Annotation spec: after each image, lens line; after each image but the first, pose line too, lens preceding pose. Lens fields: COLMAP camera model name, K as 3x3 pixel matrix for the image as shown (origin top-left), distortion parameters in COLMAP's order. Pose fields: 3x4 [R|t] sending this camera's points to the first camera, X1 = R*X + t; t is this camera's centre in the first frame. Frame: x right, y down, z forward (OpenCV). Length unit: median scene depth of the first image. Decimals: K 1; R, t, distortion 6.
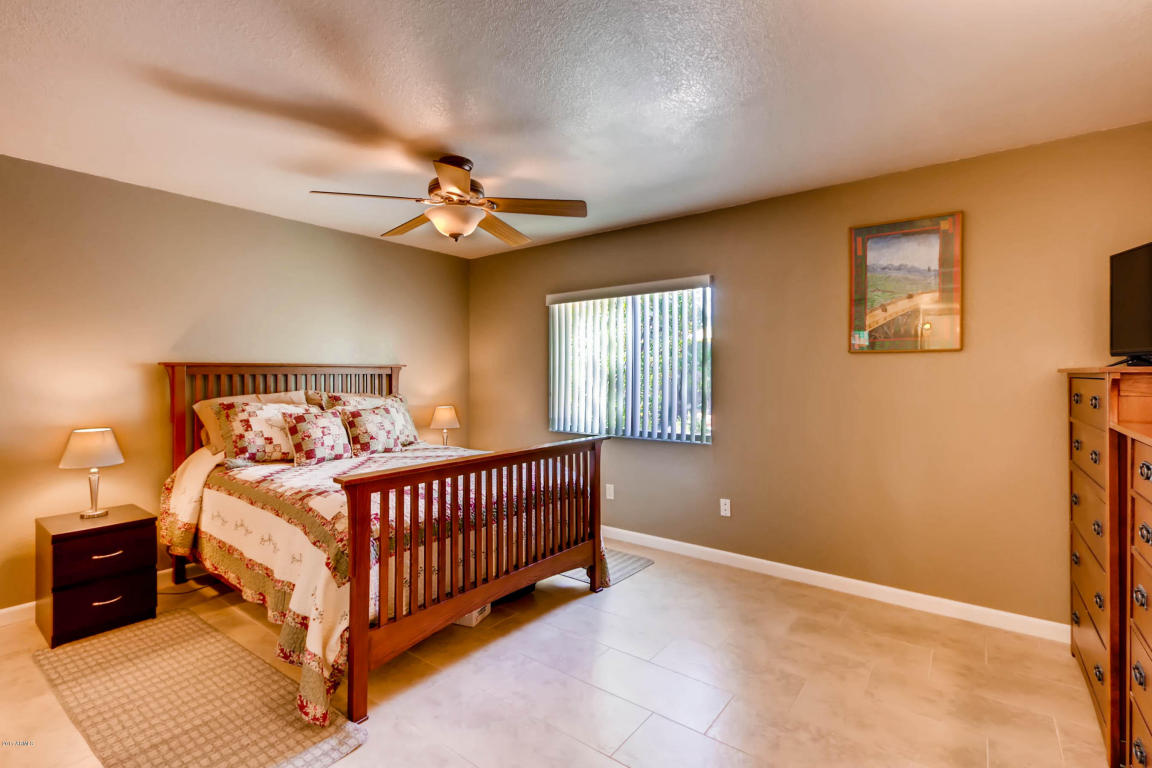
lens RADIAL K [[528.6, 0, 576.8], [0, 528.6, 376.3], [0, 0, 1]] dist [-0.001947, 0.000124]
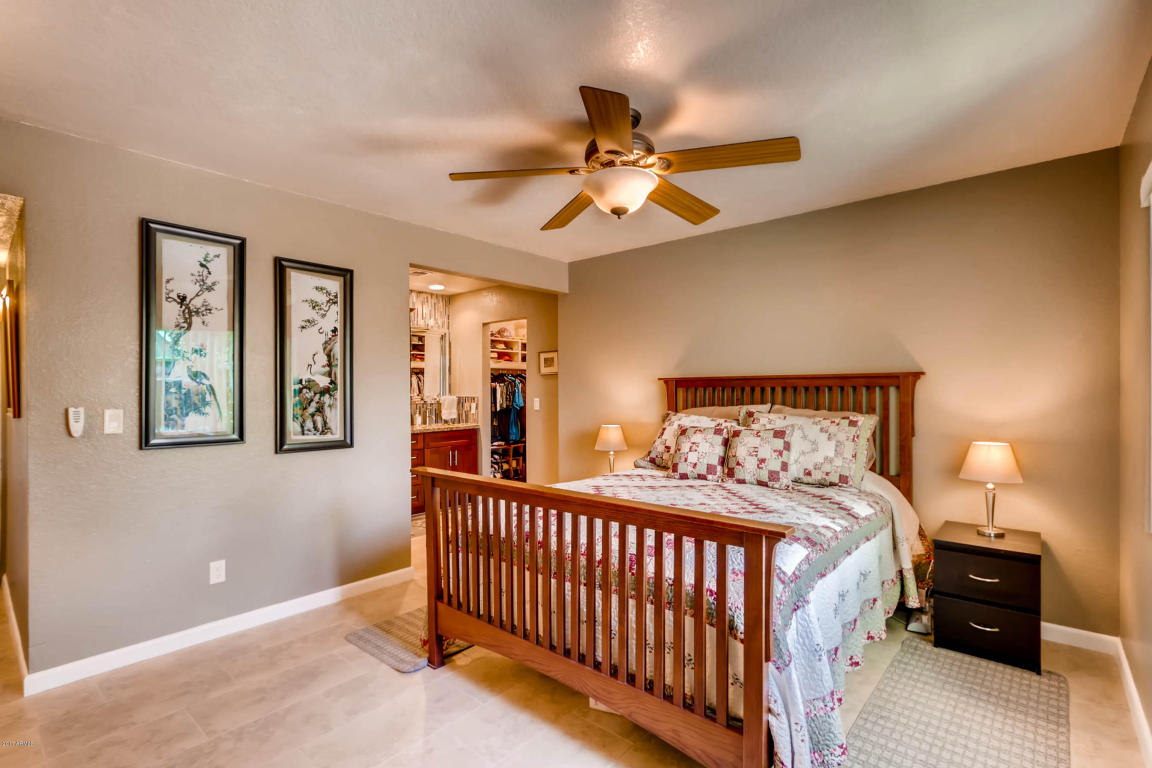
lens RADIAL K [[527.4, 0, 550.2], [0, 527.4, 393.4], [0, 0, 1]] dist [0.011284, 0.000086]
pose [[-0.100718, 0.003740, -0.994908, 0.475318], [0.000238, 0.999993, 0.003736, 0.005231], [0.994915, 0.000139, -0.100718, 0.829327]]
